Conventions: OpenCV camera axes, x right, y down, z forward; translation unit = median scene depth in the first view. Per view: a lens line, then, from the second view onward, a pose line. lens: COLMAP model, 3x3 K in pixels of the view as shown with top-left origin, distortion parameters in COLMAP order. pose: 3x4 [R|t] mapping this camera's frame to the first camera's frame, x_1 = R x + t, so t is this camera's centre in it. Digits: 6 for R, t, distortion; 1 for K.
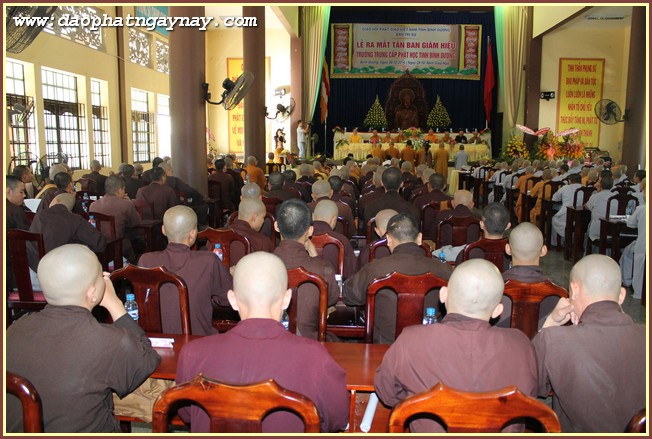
lens RADIAL K [[536.0, 0, 326.0], [0, 536.0, 219.5], [0, 0, 1]] dist [-0.152449, 0.130671]
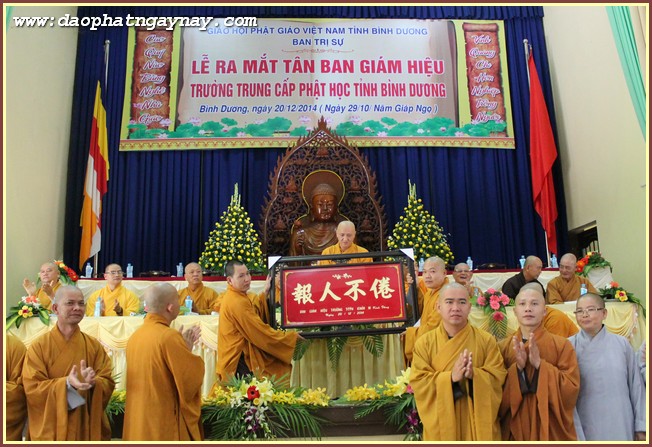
lens RADIAL K [[651.3, 0, 338.6], [0, 651.3, 201.5], [0, 0, 1]] dist [-0.139997, 0.012867]
pose [[0.993480, -0.005638, 0.113870, 0.111828], [0.044552, 0.938558, -0.342234, -0.074362], [-0.104944, 0.345075, 0.932690, 0.589272]]
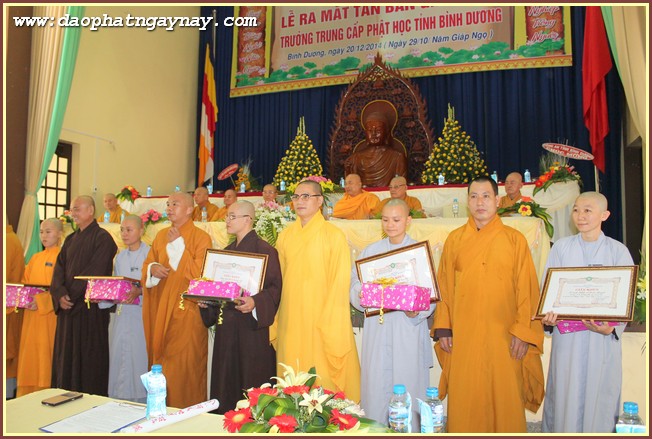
lens RADIAL K [[547.7, 0, 311.3], [0, 547.7, 220.8], [0, 0, 1]] dist [-0.162005, 0.140317]
pose [[0.951340, -0.013783, -0.307834, 0.228917], [-0.045892, 0.981520, -0.185773, -0.073667], [0.304706, 0.190861, 0.933127, 0.604318]]
